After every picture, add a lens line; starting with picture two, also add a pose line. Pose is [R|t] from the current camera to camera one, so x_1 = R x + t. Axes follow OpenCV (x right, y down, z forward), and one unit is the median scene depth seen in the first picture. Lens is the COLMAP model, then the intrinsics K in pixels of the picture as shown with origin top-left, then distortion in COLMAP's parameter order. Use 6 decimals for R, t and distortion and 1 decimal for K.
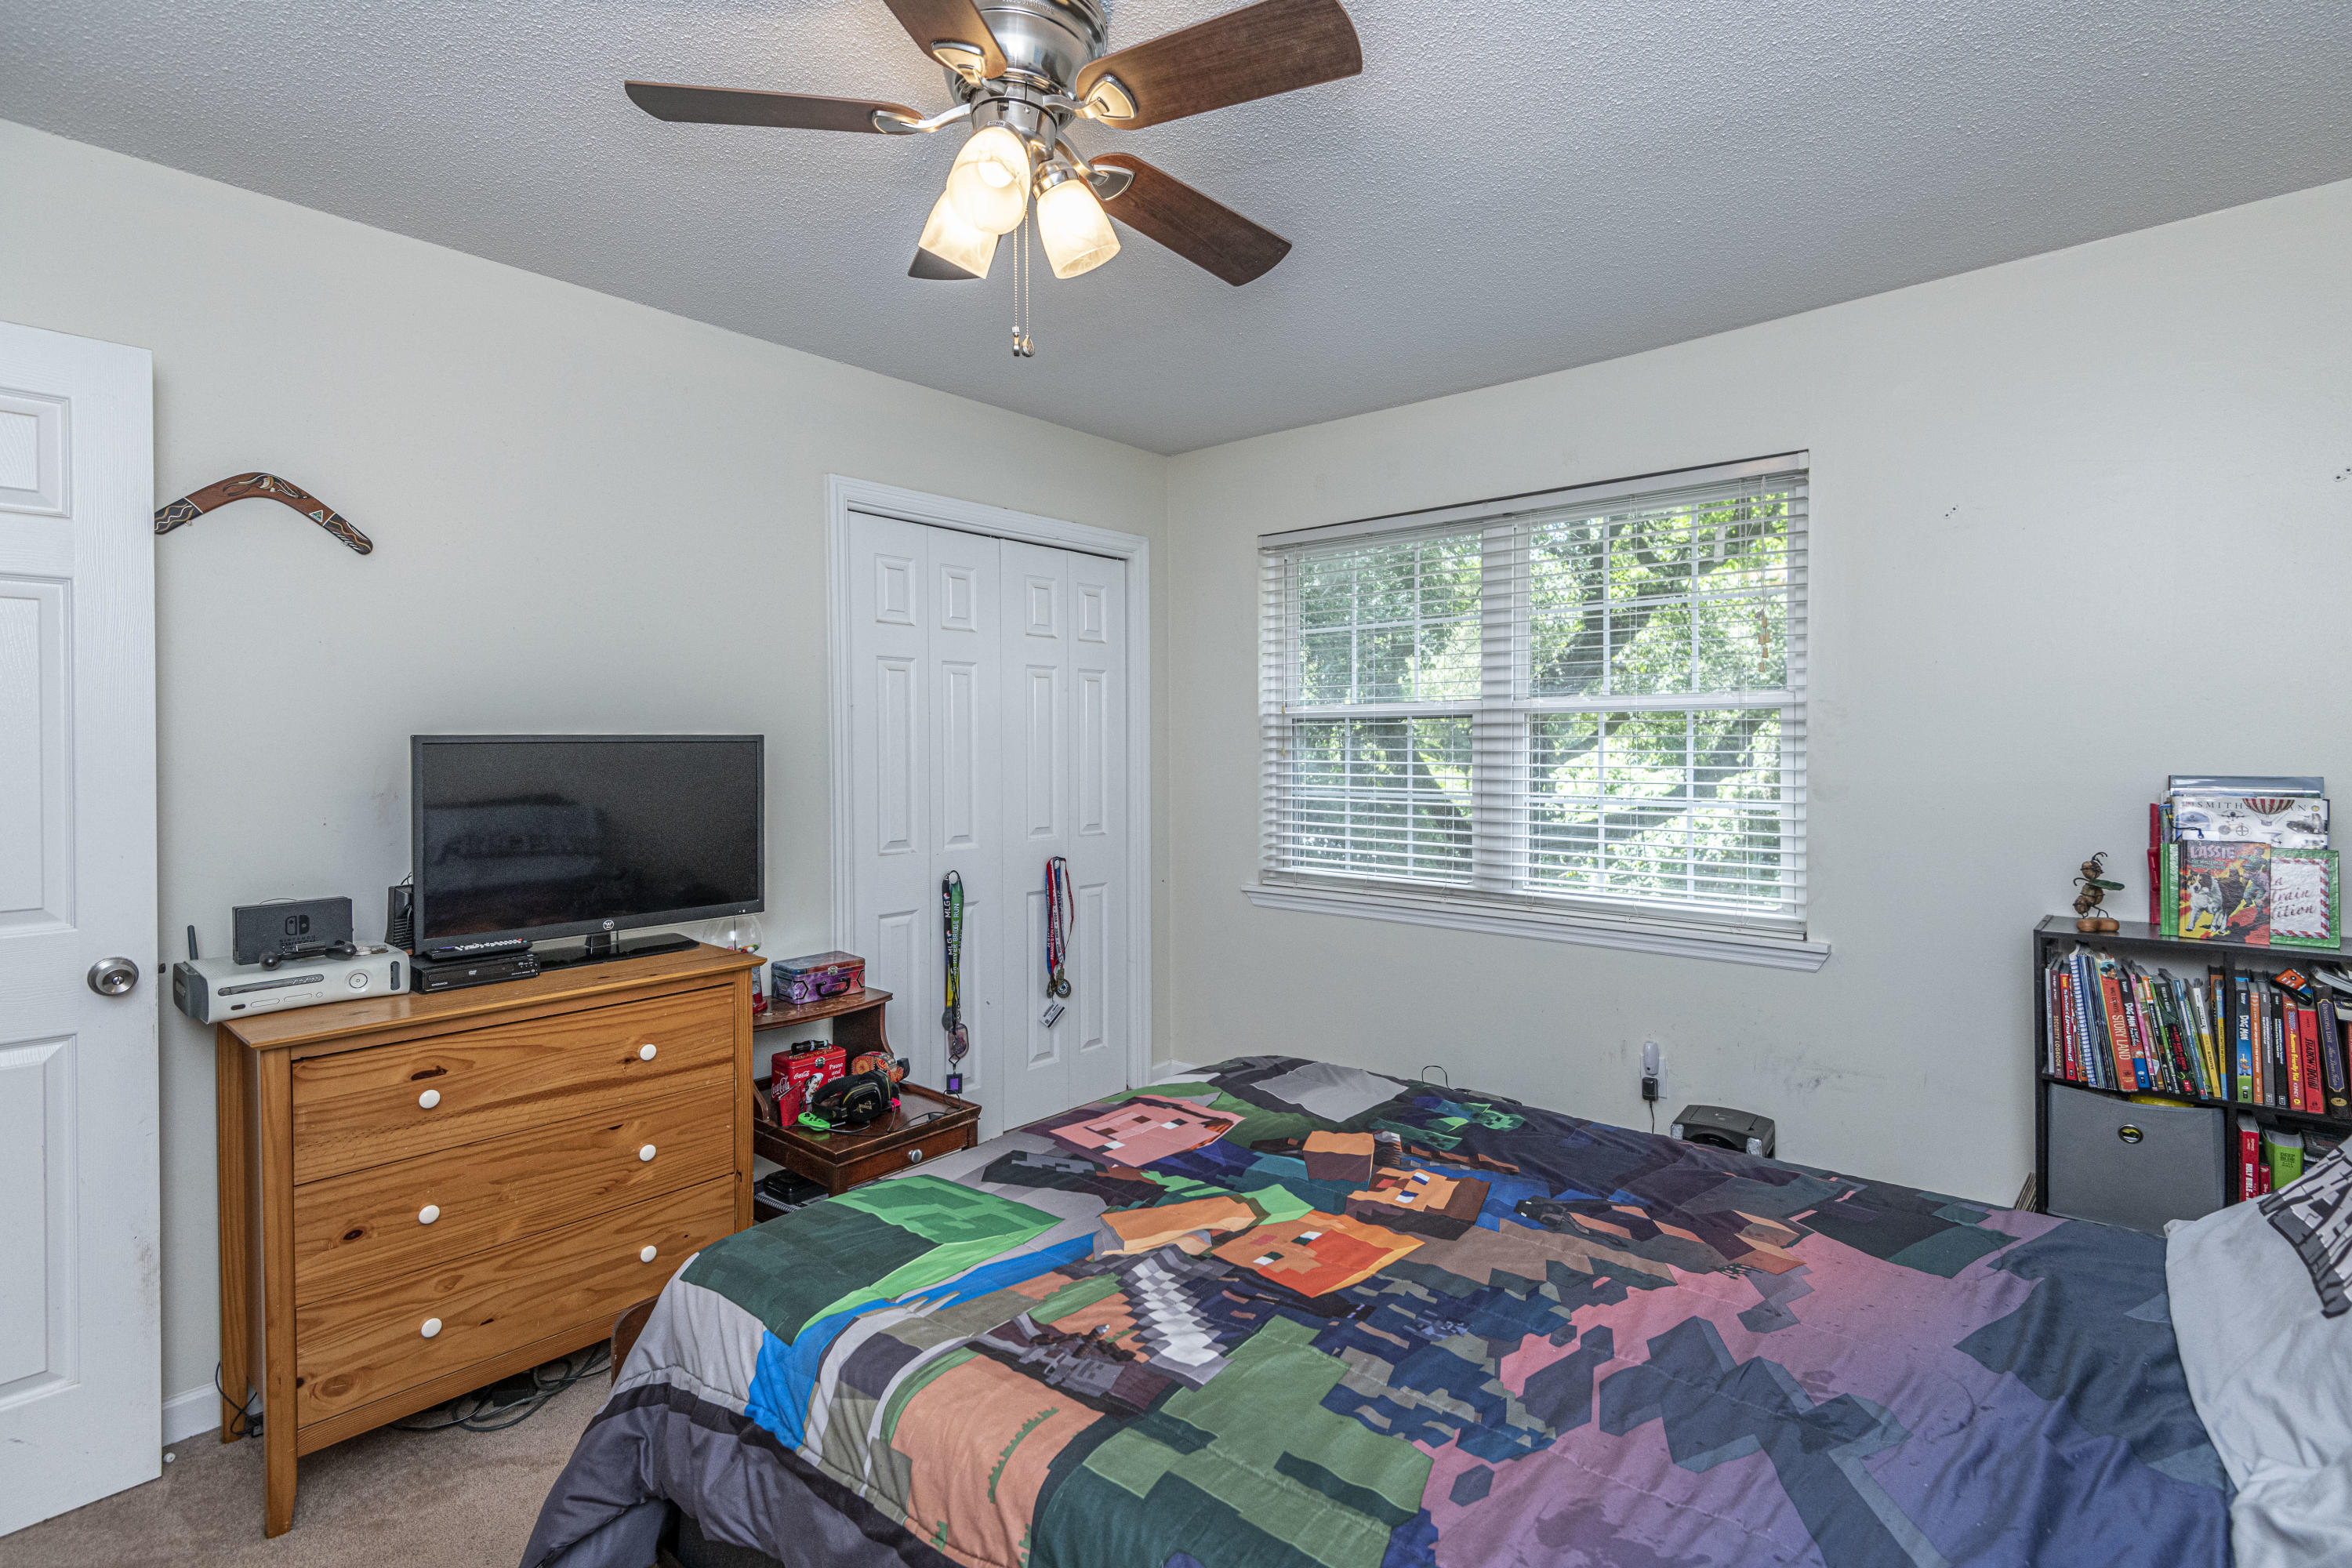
lens RADIAL K [[1097.6, 0, 1171.7], [0, 1097.6, 758.9], [0, 0, 1]] dist [0.031326, -0.016149]
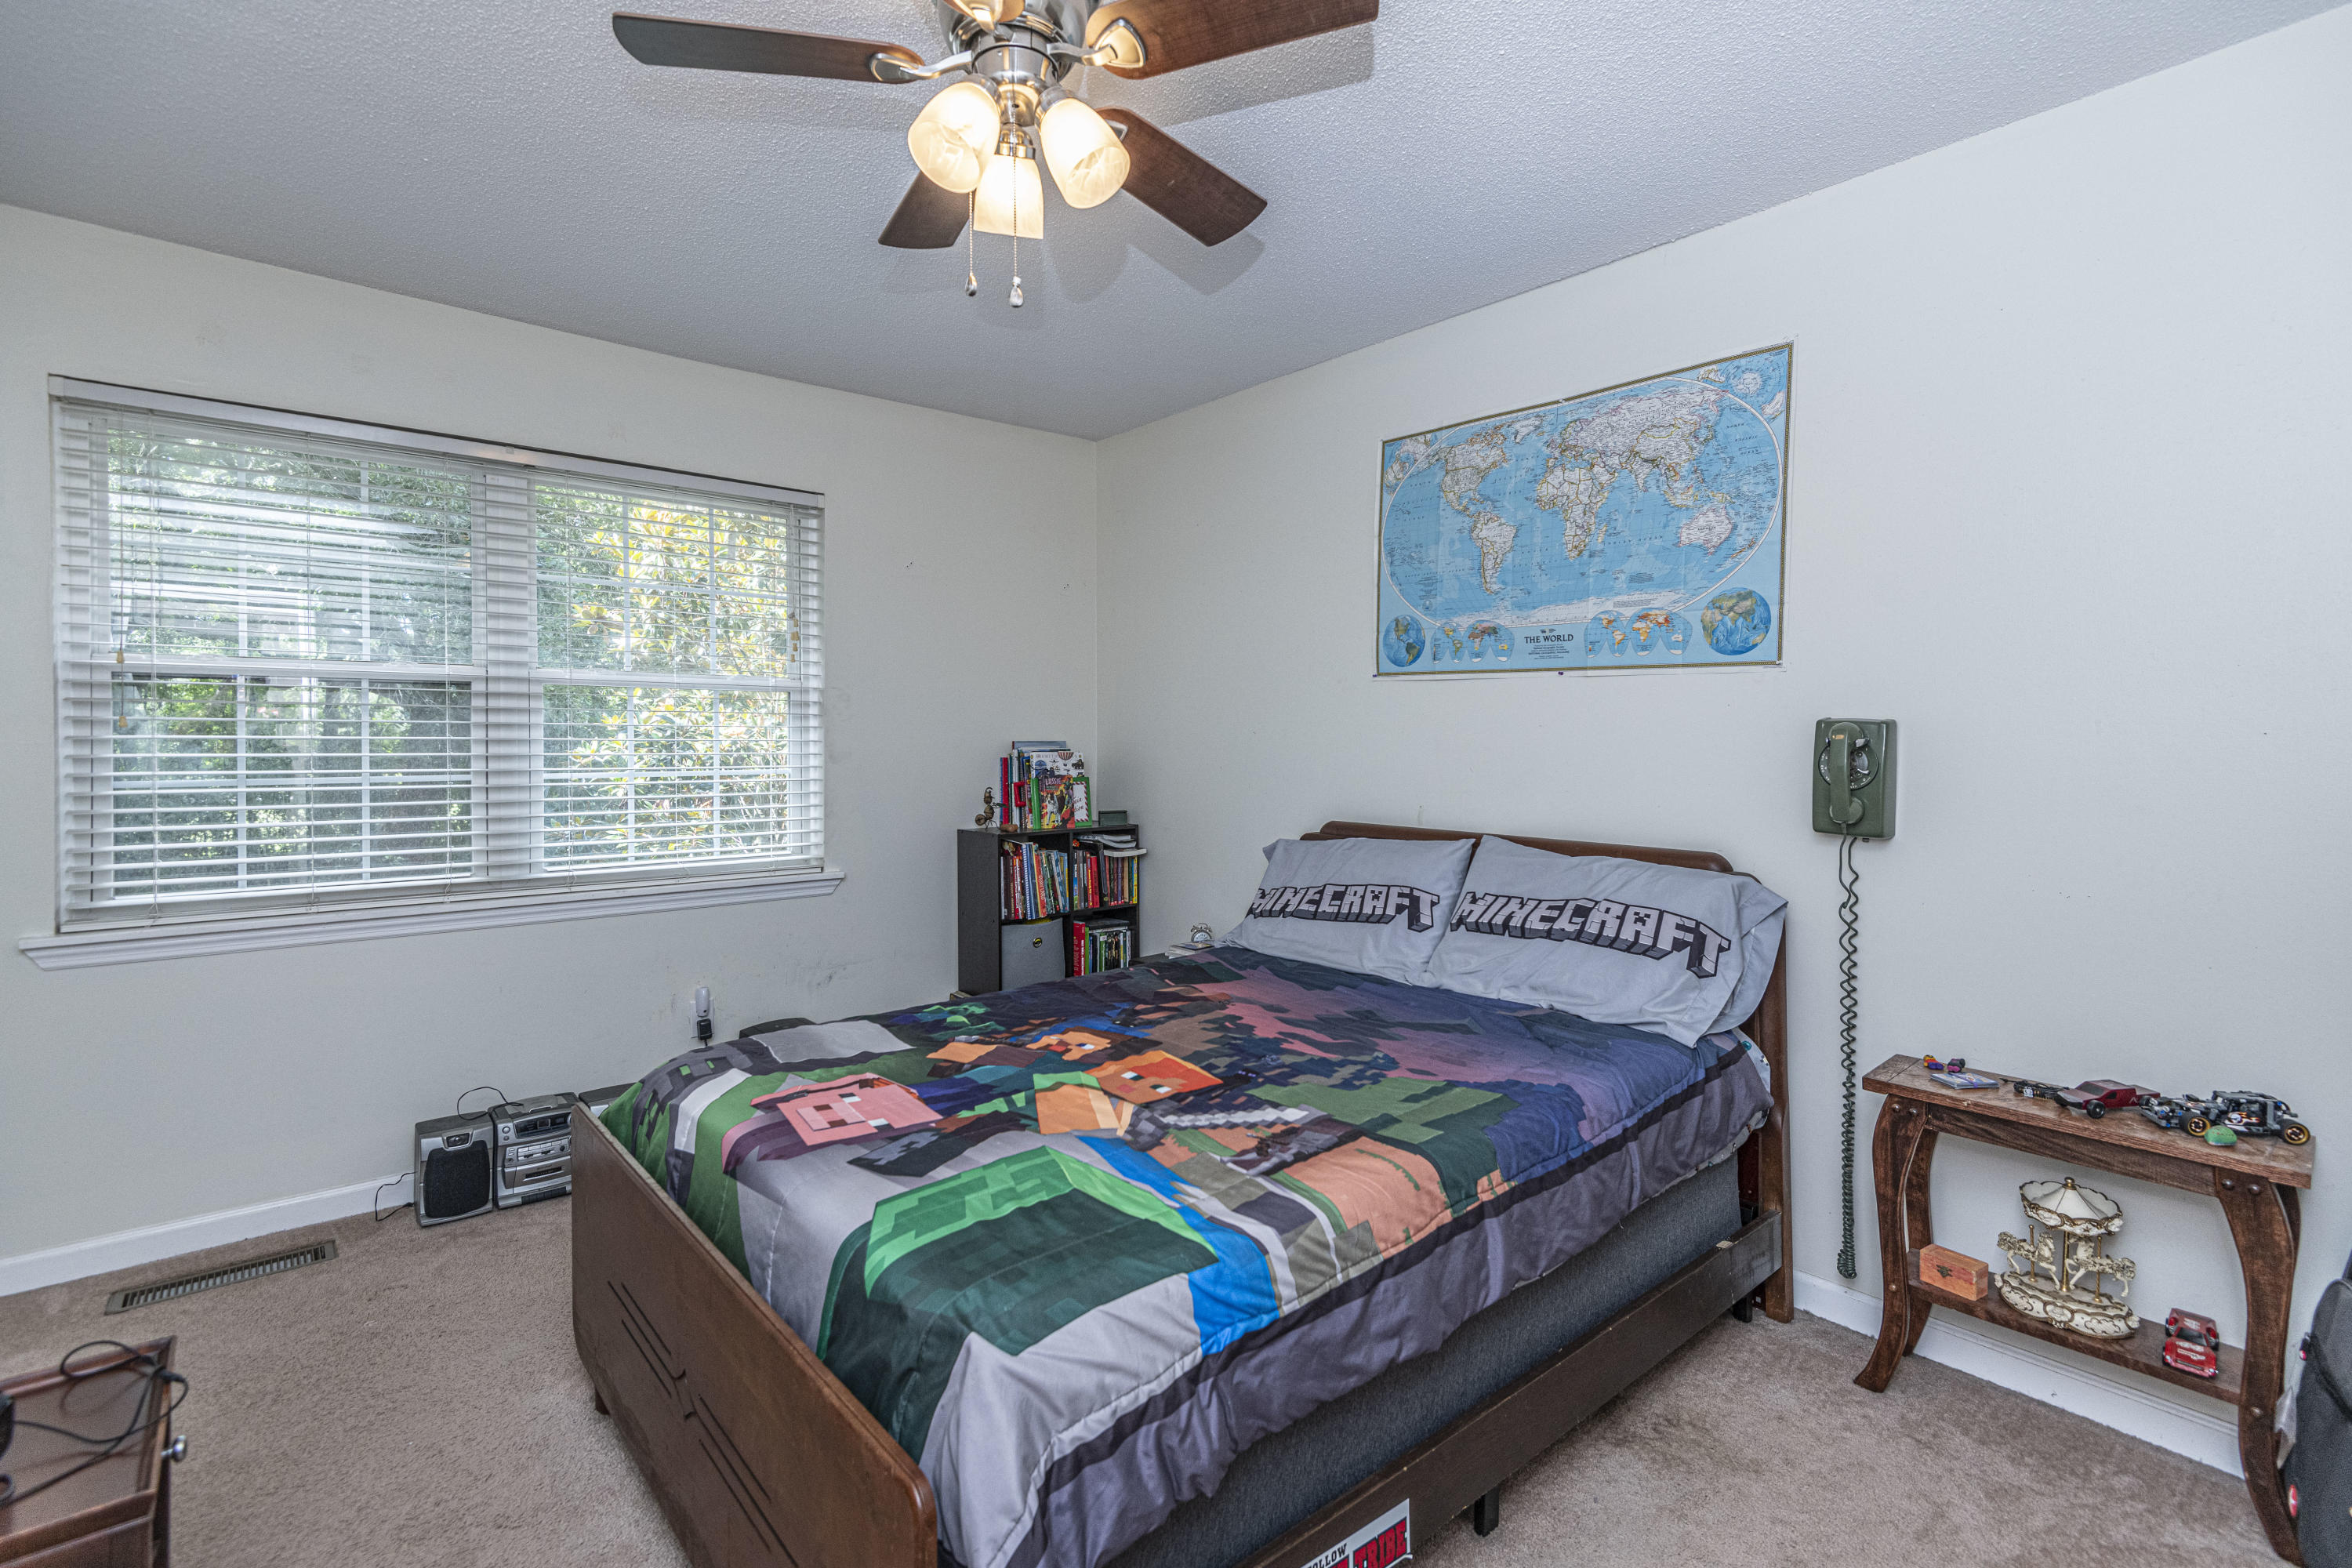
lens RADIAL K [[1097.6, 0, 1149.6], [0, 1097.6, 758.3], [0, 0, 1]] dist [0.031326, -0.016149]
pose [[0.165136, -0.015287, 0.986152, -1.009662], [0.009269, 0.999860, 0.013947, 0.026303], [-0.986227, 0.006837, 0.165255, 0.648112]]
